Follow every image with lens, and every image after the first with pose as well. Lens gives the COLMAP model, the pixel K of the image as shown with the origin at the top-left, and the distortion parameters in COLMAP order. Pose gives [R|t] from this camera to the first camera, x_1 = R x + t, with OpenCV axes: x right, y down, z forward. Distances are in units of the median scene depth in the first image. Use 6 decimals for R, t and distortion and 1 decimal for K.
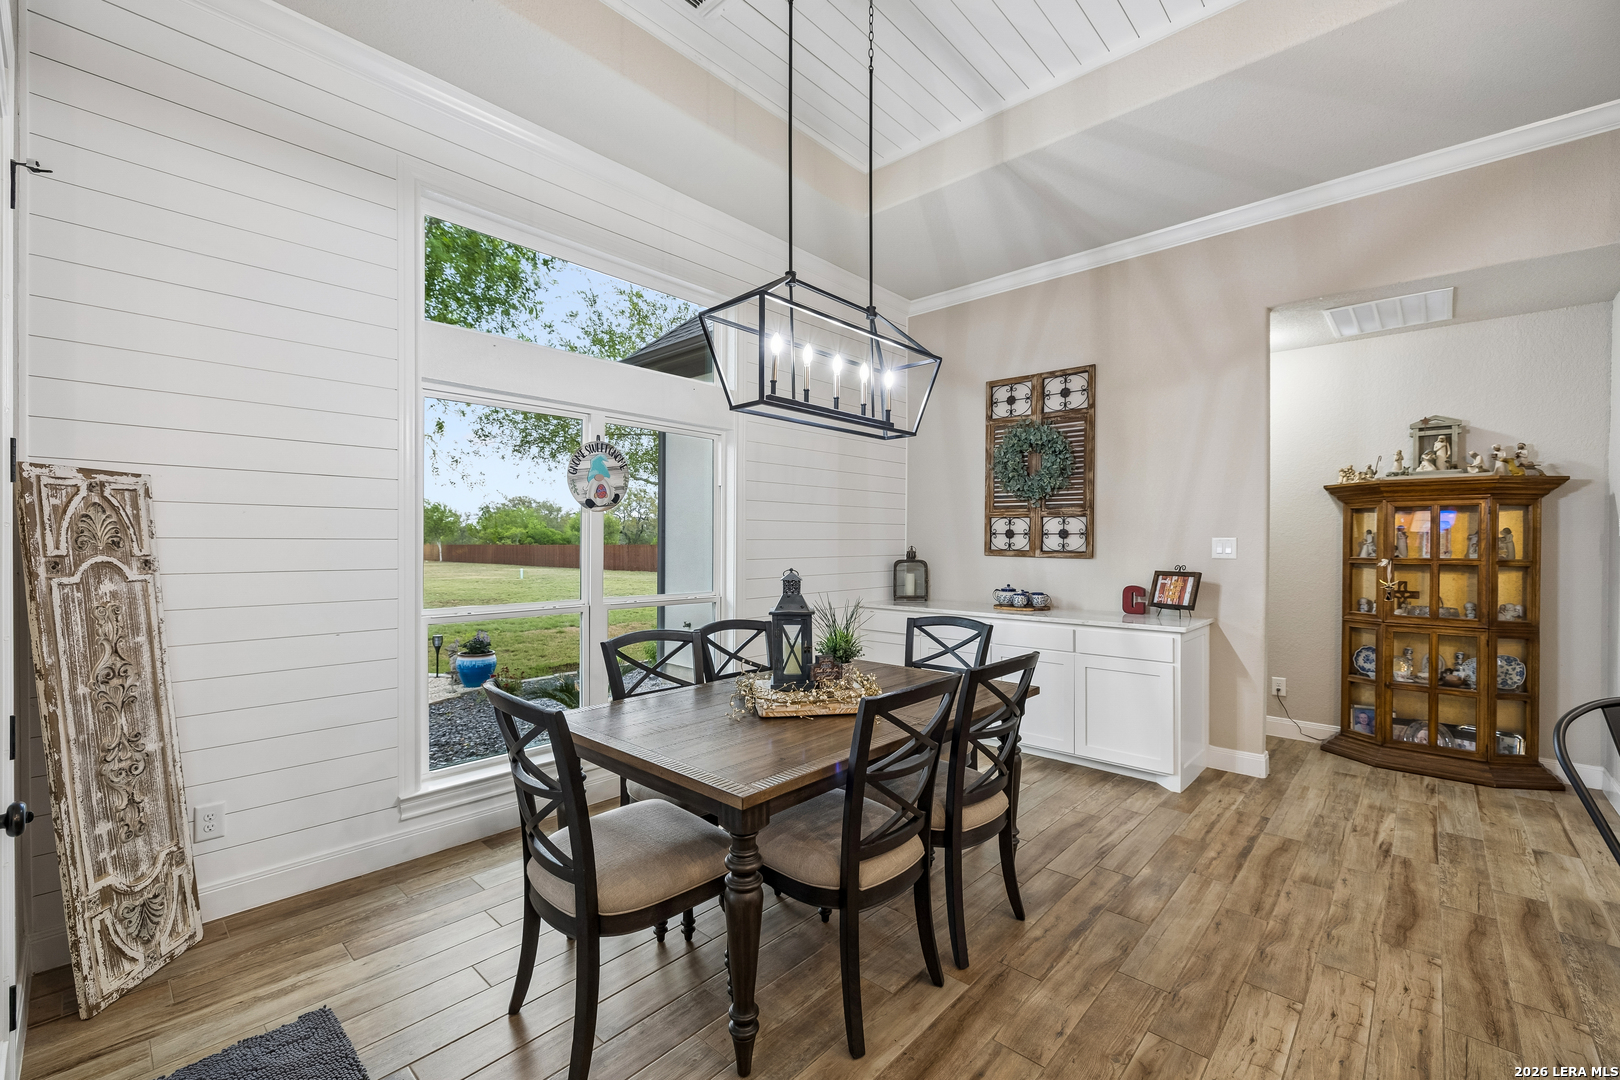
lens RADIAL K [[684.6, 0, 795.4], [0, 684.6, 543.2], [0, 0, 1]] dist [0.000033, -0.000857]
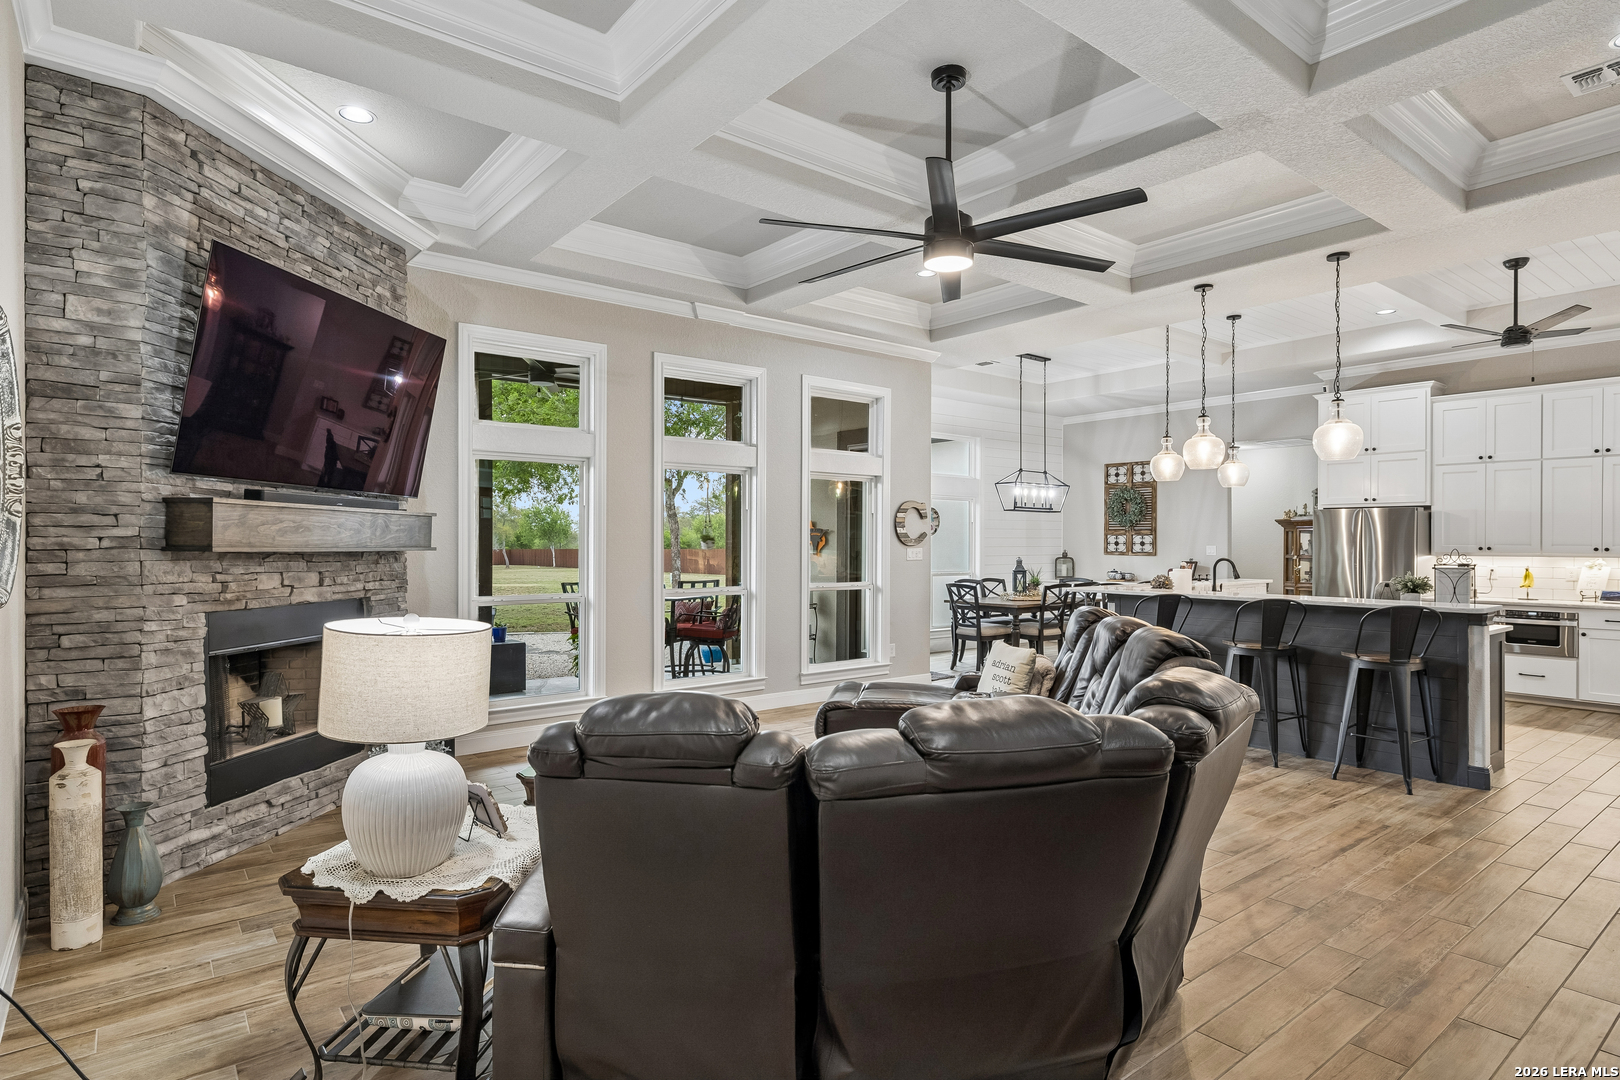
lens RADIAL K [[862.0, 0, 805.4], [0, 862.0, 543.2], [0, 0, 1]] dist [0.001509, -0.000008]
pose [[0.988966, -0.003052, -0.148113, -0.244284], [0.002115, 0.999977, -0.006486, -0.000601], [0.148129, 0.006101, 0.988949, -1.915651]]
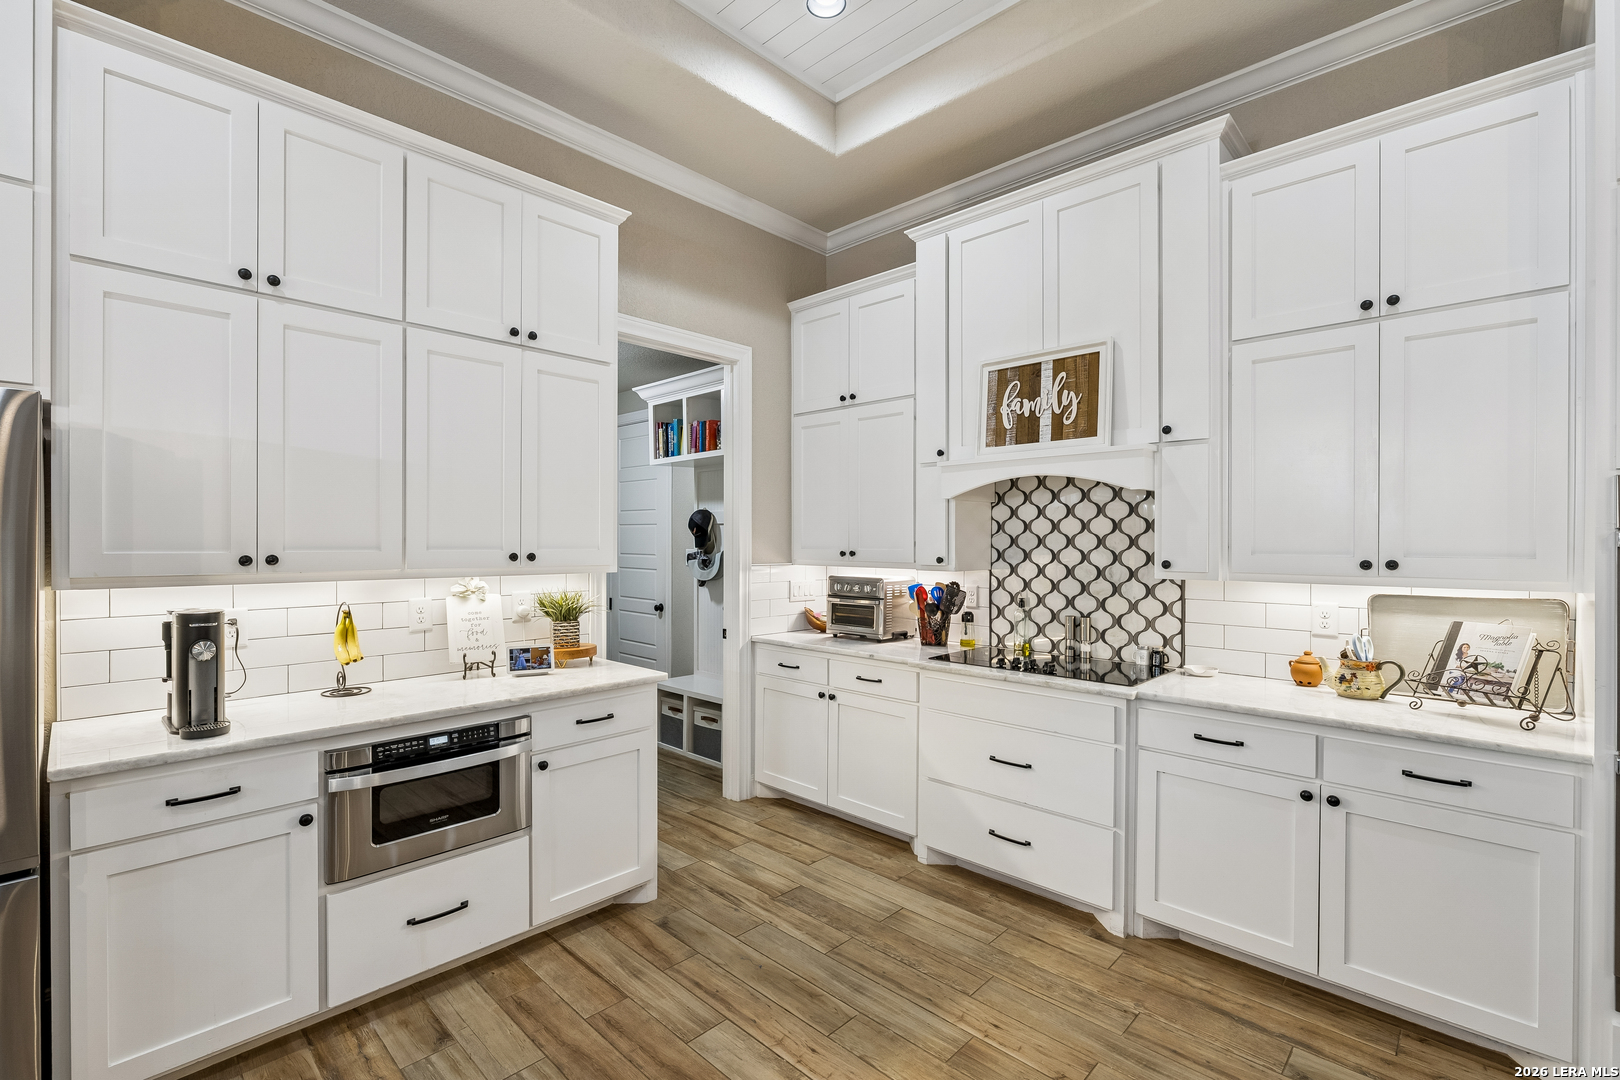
lens RADIAL K [[722.3, 0, 805.6], [0, 722.3, 542.5], [0, 0, 1]] dist [-0.001928, -0.000047]
pose [[0.023695, -0.008631, 0.999682, 0.483910], [0.007747, 0.999934, 0.008450, -0.012318], [-0.999689, 0.007544, 0.023761, -0.139531]]
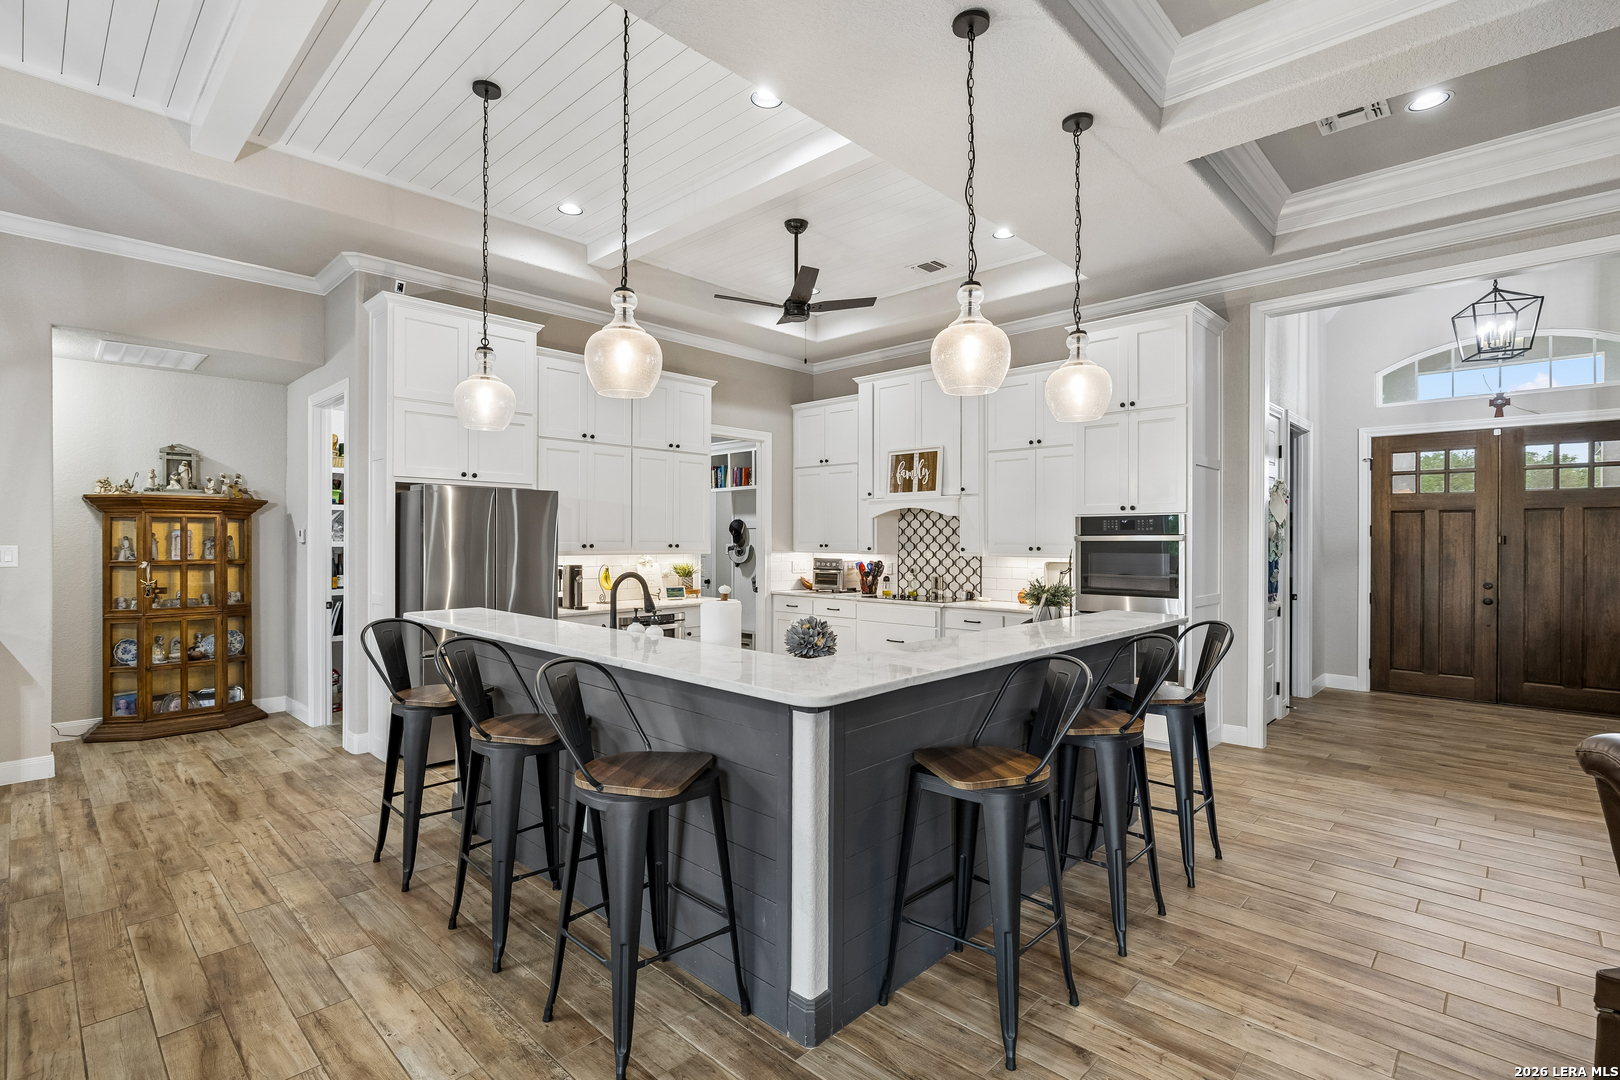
lens RADIAL K [[770.6, 0, 797.6], [0, 770.6, 539.3], [0, 0, 1]] dist [-0.002457, -0.000726]
pose [[0.031200, -0.006989, 0.999489, -0.441836], [0.006496, 0.999956, 0.006789, -0.018011], [-0.999492, 0.006281, 0.031244, -0.166756]]
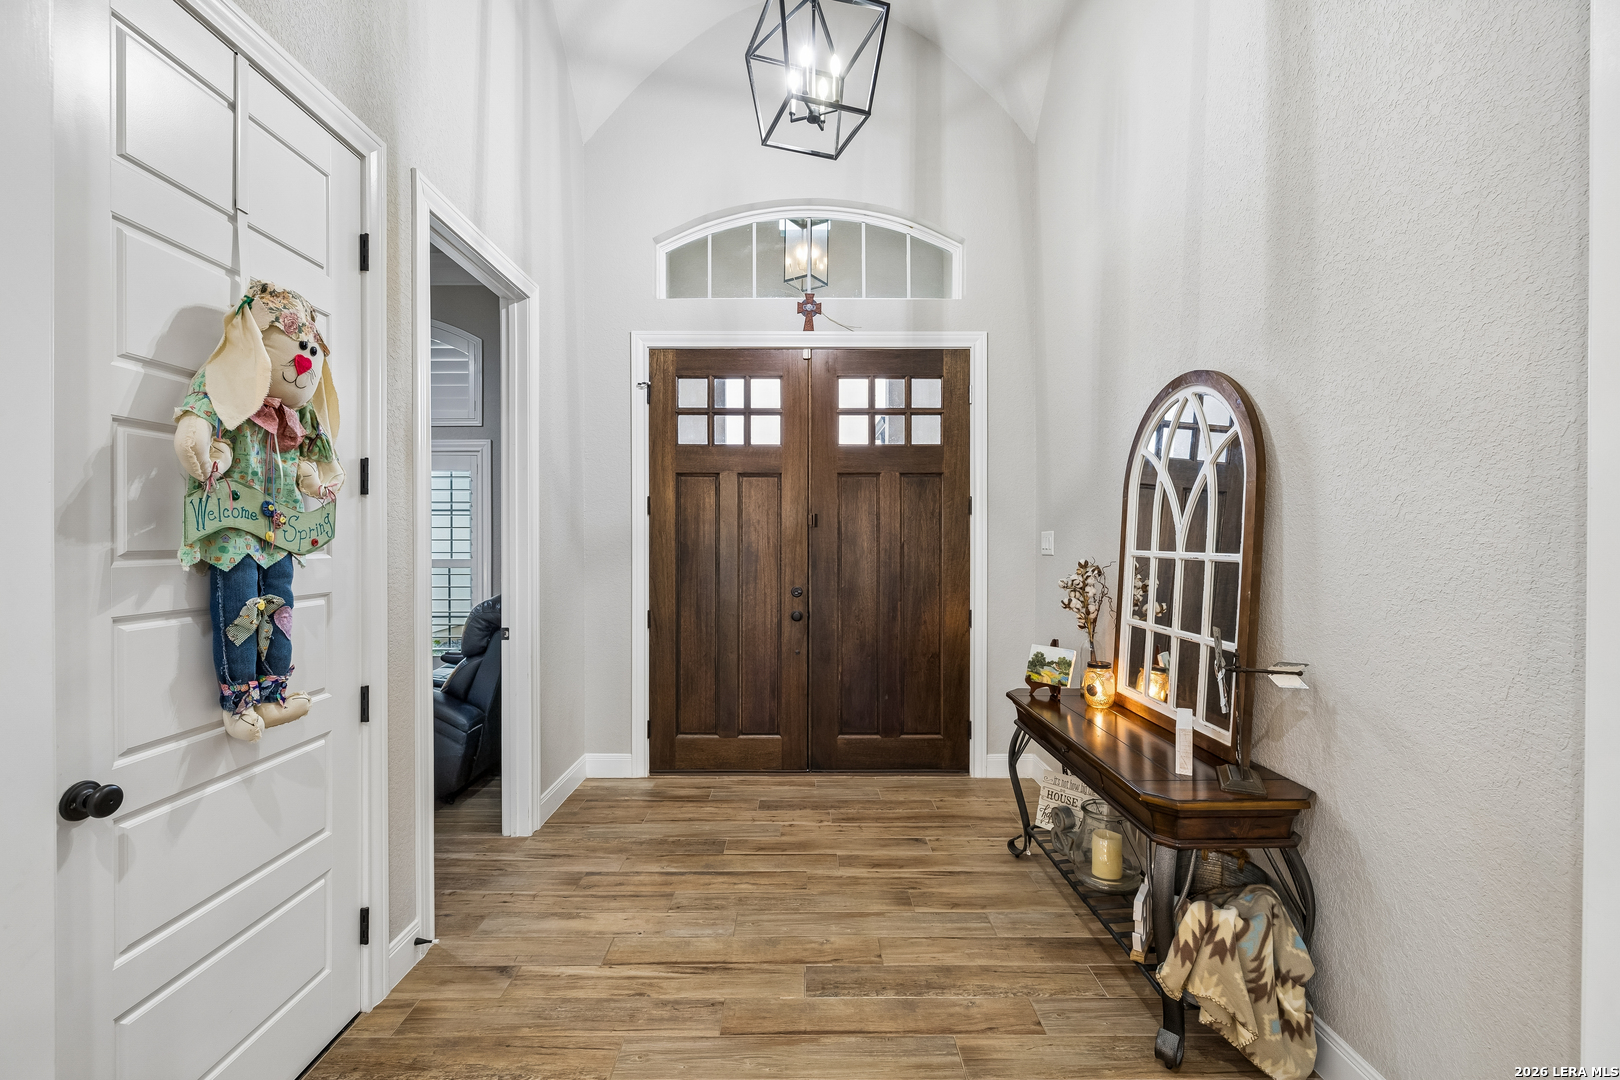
lens RADIAL K [[684.6, 0, 804.7], [0, 684.6, 545.6], [0, 0, 1]] dist [0.000033, -0.000857]
pose [[-0.673453, -0.012902, 0.739118, 0.547017], [0.003112, 0.999789, 0.020287, 0.019974], [-0.739224, 0.015962, -0.673271, -0.967992]]
